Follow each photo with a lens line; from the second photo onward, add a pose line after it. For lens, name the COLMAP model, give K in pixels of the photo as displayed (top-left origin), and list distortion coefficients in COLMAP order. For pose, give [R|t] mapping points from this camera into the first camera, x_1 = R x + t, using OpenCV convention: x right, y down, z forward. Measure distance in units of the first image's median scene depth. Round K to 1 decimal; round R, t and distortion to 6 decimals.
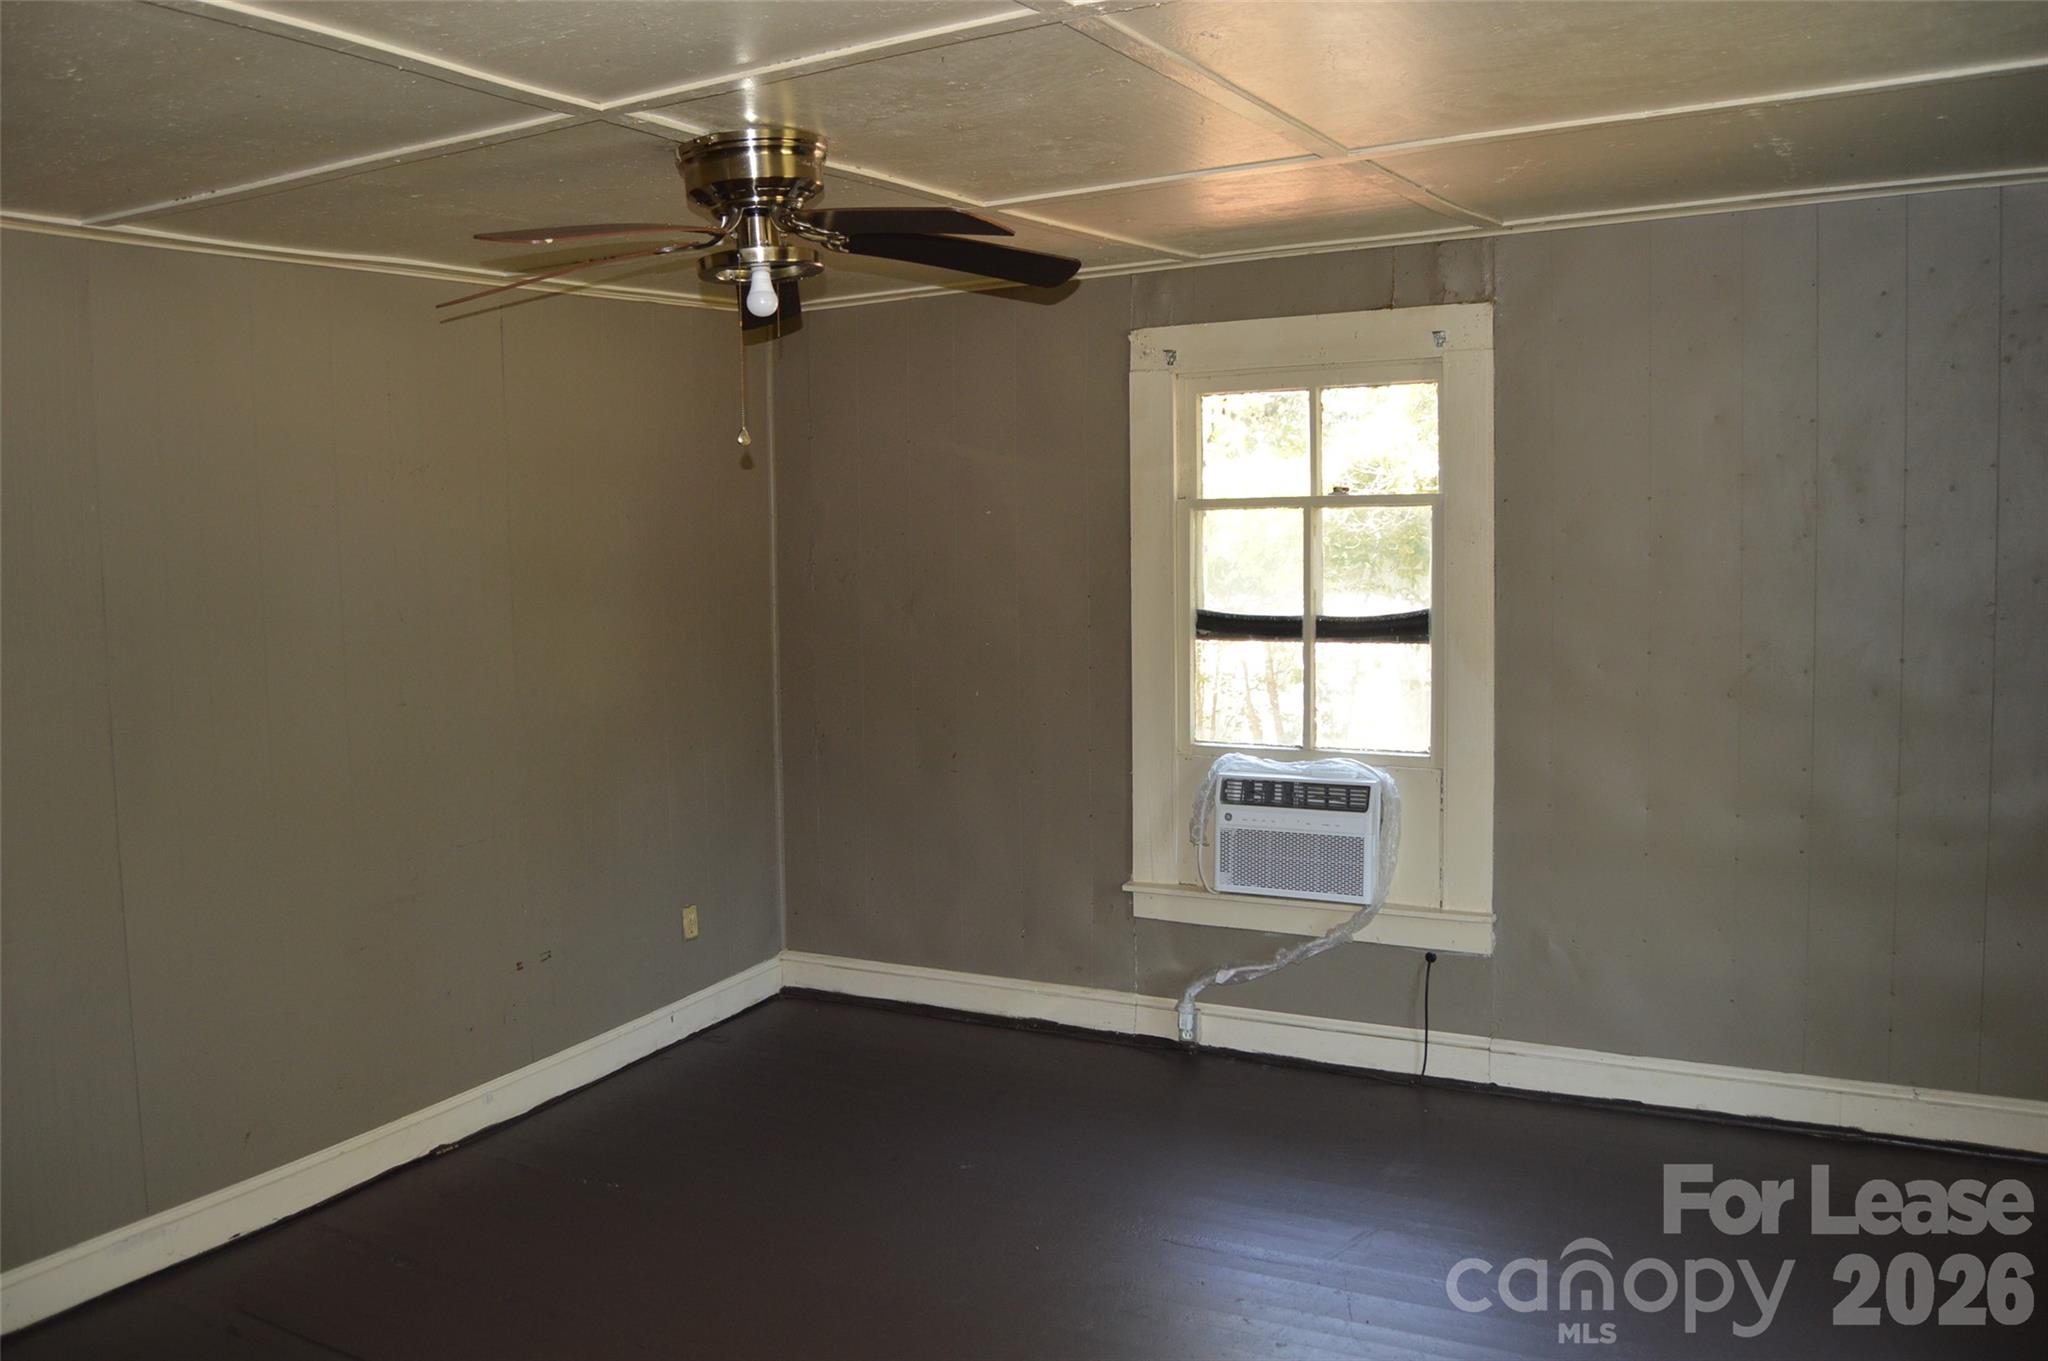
lens RADIAL K [[1675.9, 0, 996.0], [0, 1675.9, 675.0], [0, 0, 1]] dist [0.005056, 0.001708]
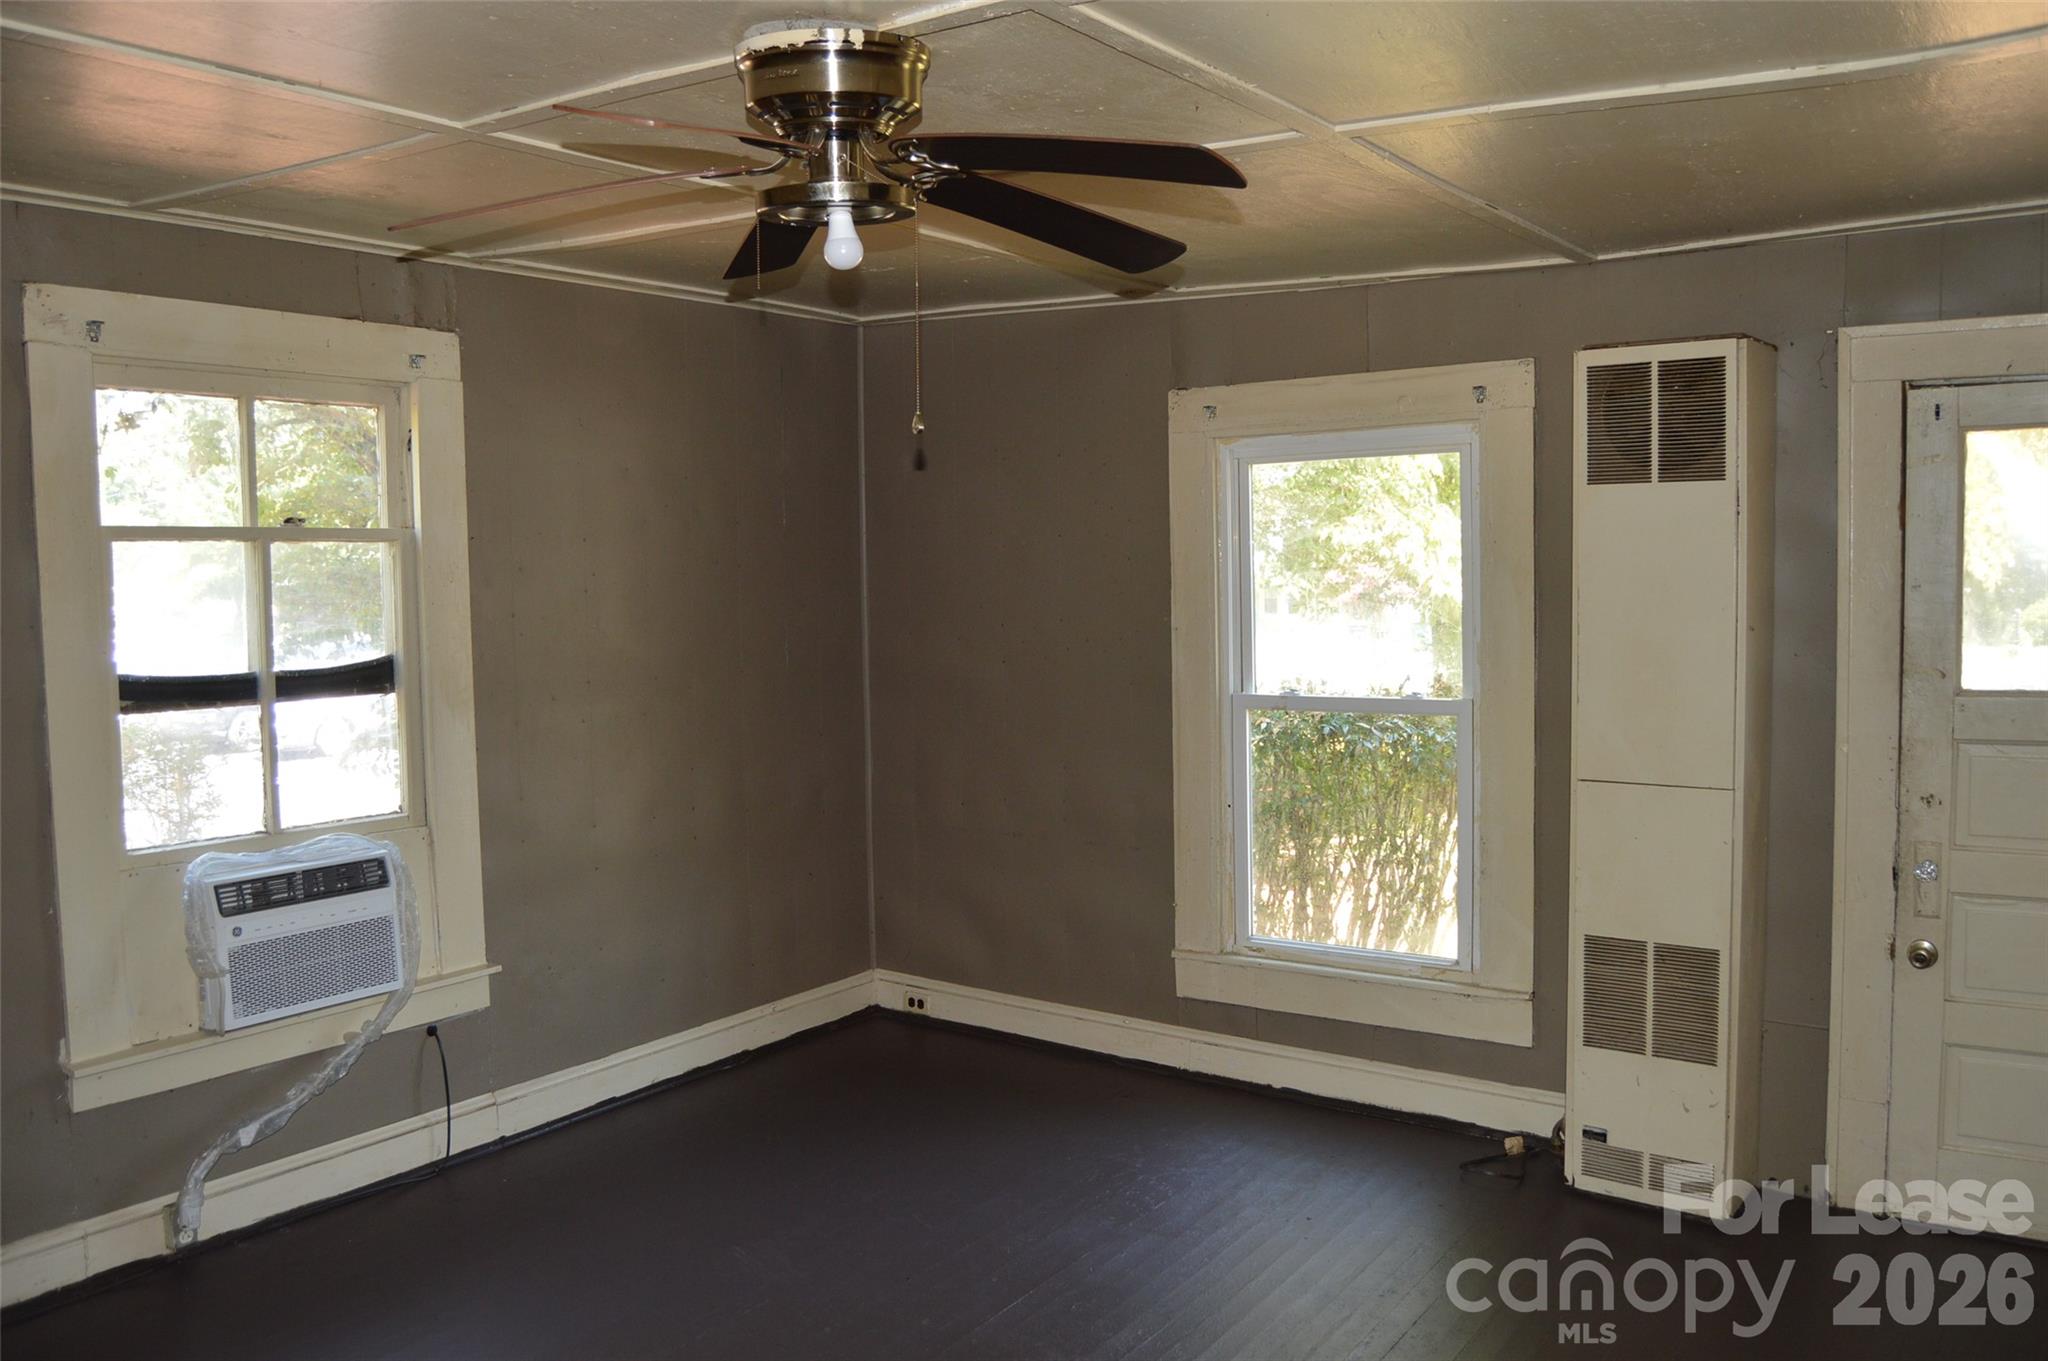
lens RADIAL K [[1675.9, 0, 996.0], [0, 1675.9, 675.0], [0, 0, 1]] dist [0.005056, 0.001708]
pose [[0.156293, -0.053411, 0.986266, -0.584792], [0.098073, 0.994442, 0.038312, -0.030621], [-0.982830, 0.090738, 0.160662, 0.524614]]
